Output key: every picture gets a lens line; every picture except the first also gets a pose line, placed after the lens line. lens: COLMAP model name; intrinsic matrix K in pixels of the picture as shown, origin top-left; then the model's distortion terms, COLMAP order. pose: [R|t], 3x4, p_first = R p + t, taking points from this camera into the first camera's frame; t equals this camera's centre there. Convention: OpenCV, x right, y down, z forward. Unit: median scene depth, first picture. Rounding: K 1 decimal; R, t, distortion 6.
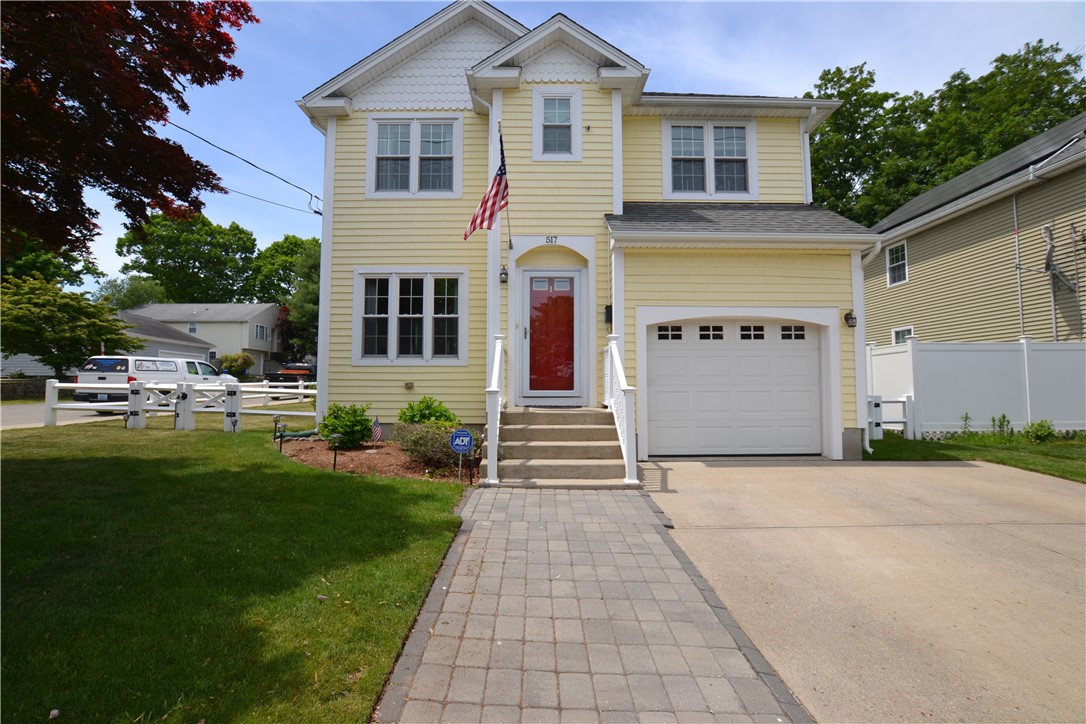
lens RADIAL K [[484.2, 0, 543.0], [0, 484.2, 362.0], [0, 0, 1]] dist [-0.023994, 0.000068]
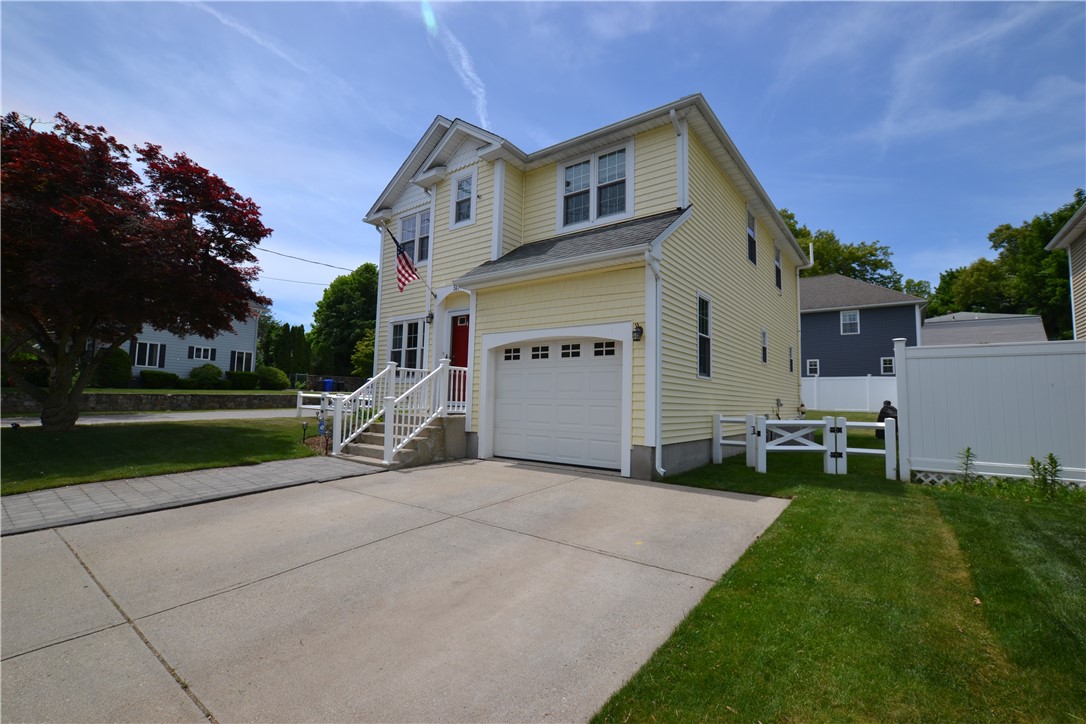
lens RADIAL K [[484.2, 0, 543.0], [0, 484.2, 362.0], [0, 0, 1]] dist [-0.023994, 0.000068]
pose [[0.793554, -0.032616, -0.607625, 1.038358], [0.009865, 0.999121, -0.040746, 0.007650], [0.608420, 0.026340, 0.793178, 0.101635]]
